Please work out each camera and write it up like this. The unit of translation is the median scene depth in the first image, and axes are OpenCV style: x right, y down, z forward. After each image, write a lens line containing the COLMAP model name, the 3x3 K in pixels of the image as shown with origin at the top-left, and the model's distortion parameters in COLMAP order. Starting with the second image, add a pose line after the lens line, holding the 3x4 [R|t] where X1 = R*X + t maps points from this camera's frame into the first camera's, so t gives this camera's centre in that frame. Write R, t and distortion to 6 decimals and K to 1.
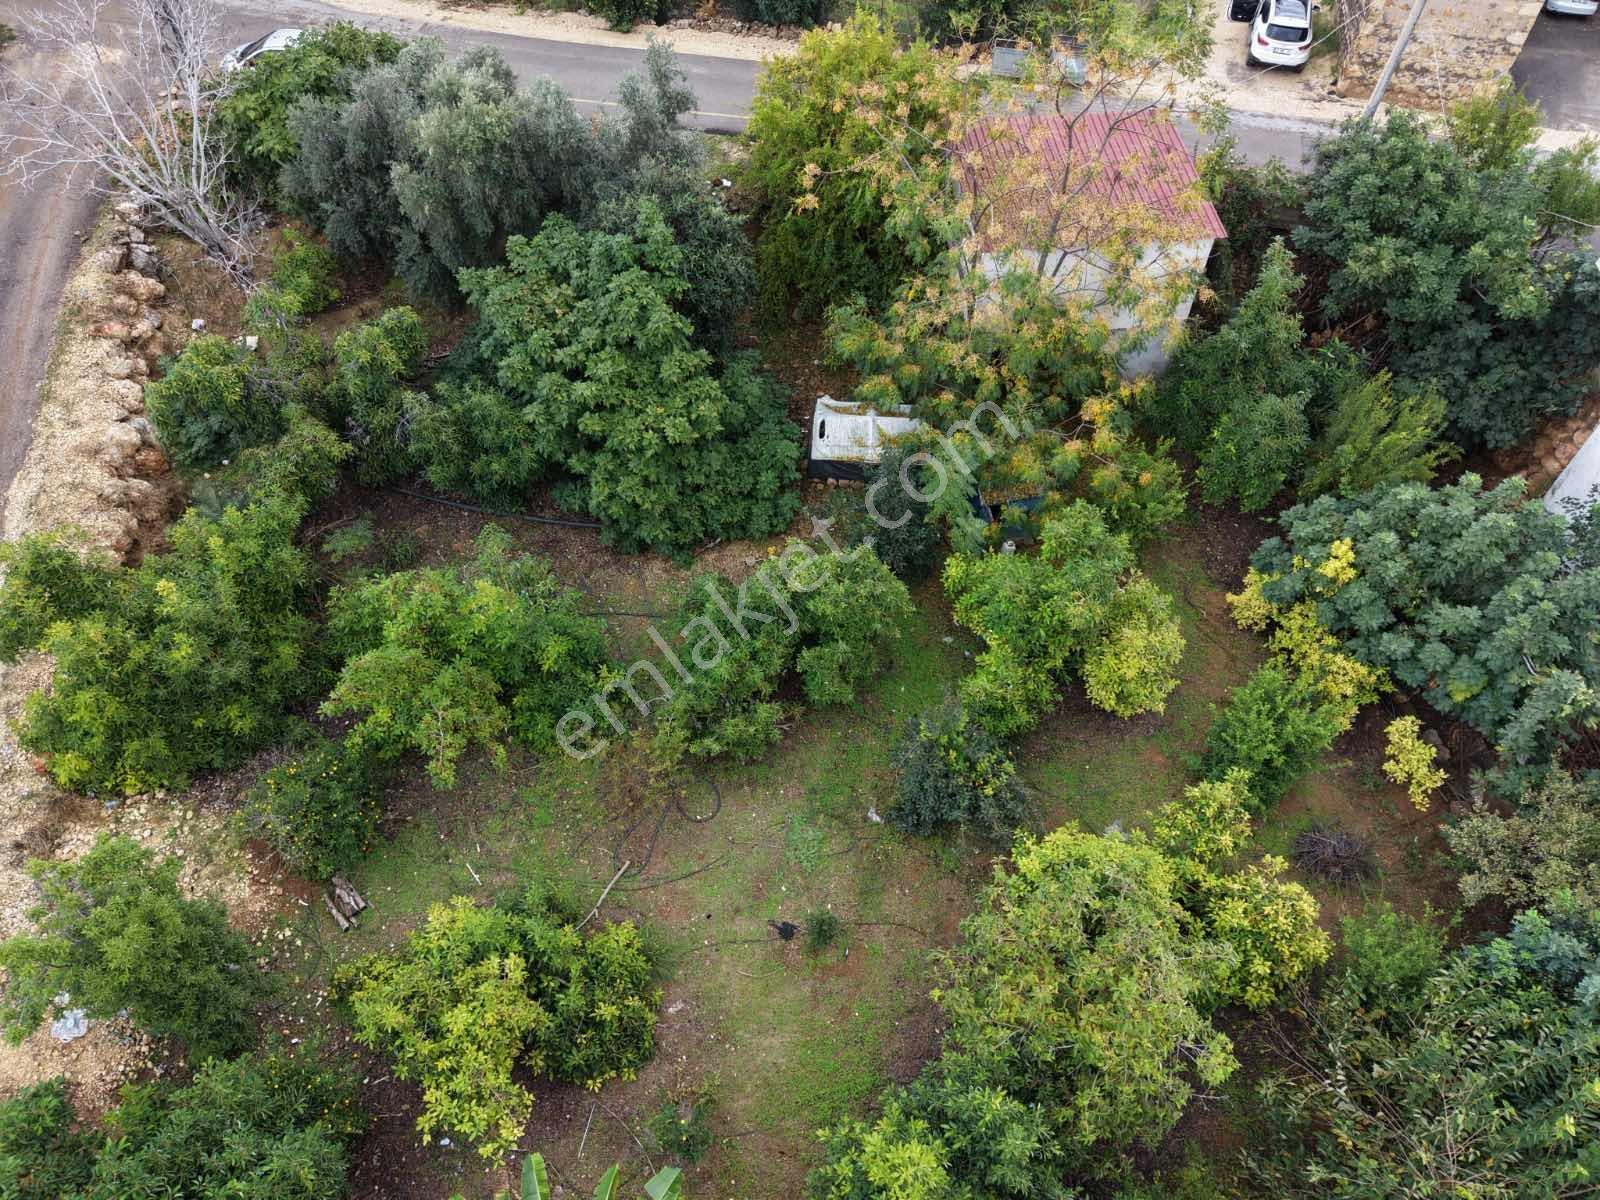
lens RADIAL K [[1060.3, 0, 800.0], [0, 1060.3, 600.0], [0, 0, 1]] dist [0.053535, -0.042885]
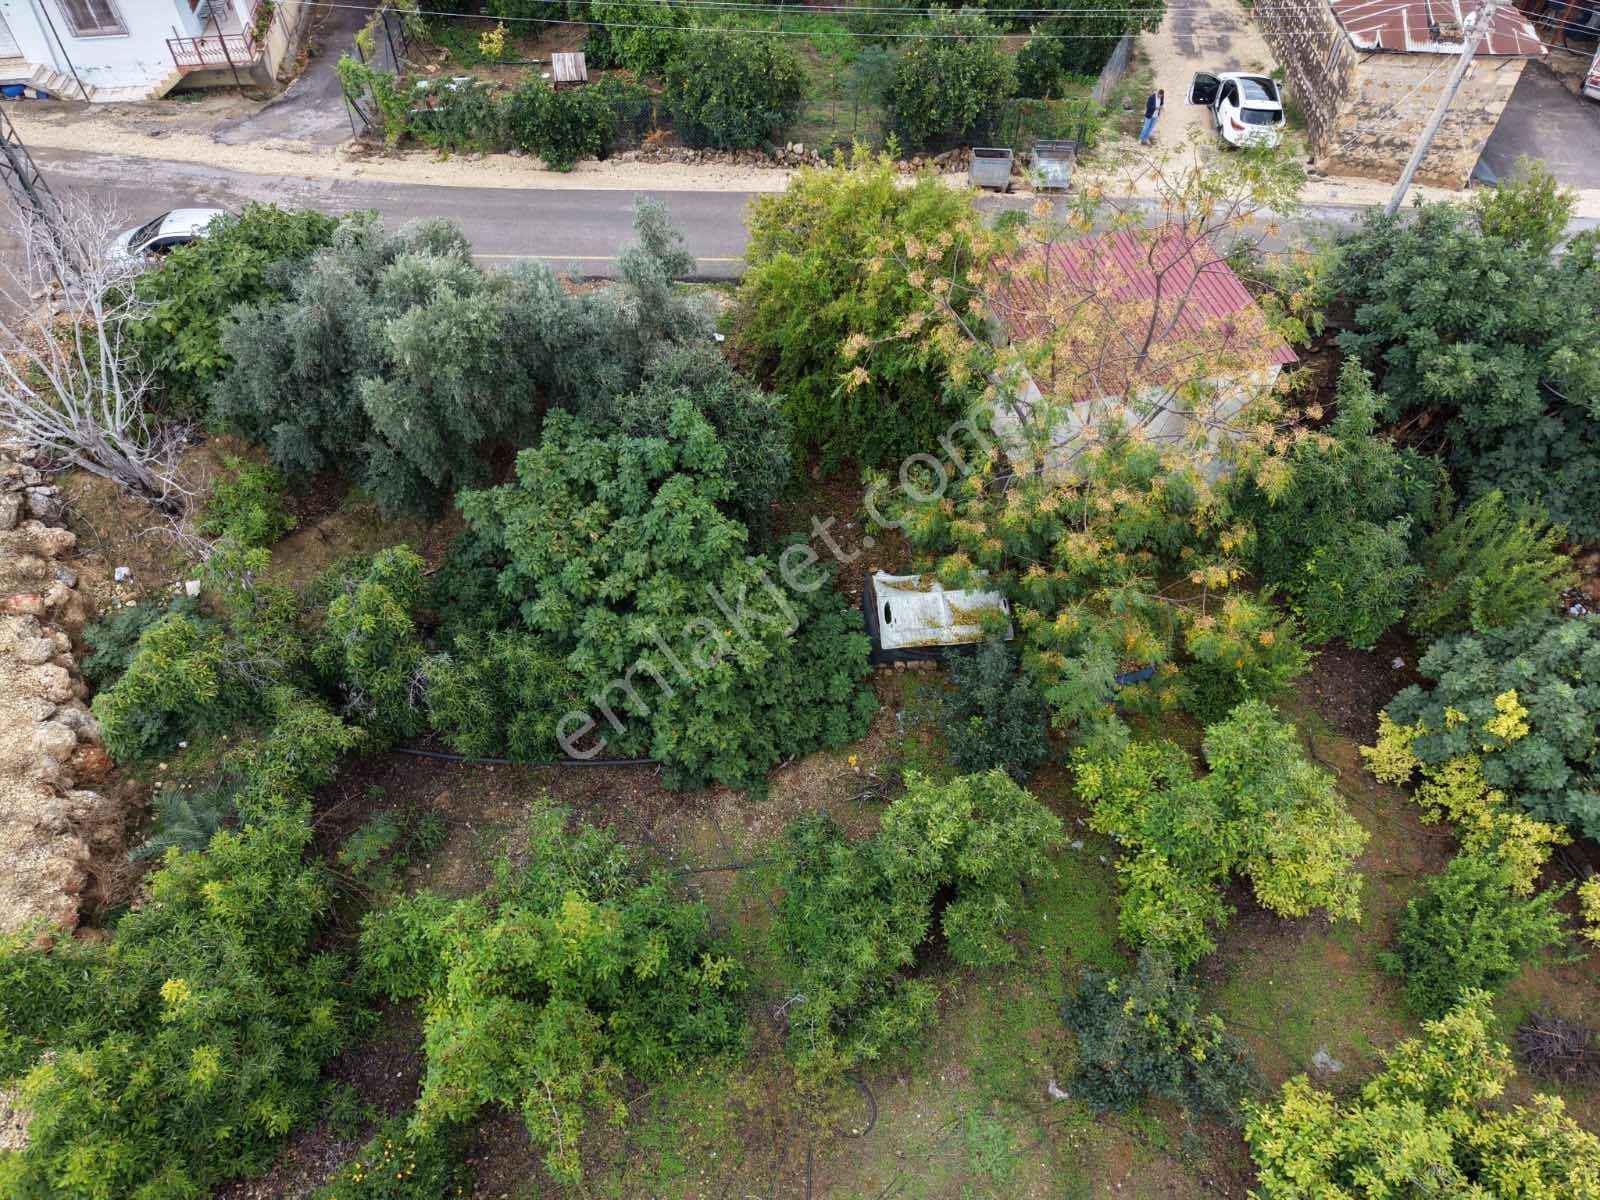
lens RADIAL K [[1060.3, 0, 800.0], [0, 1060.3, 600.0], [0, 0, 1]] dist [0.053535, -0.042885]
pose [[0.986058, -0.127019, 0.107496, -0.152287], [0.130595, 0.991071, -0.026882, -0.165330], [-0.103122, 0.040546, 0.993842, 0.133855]]
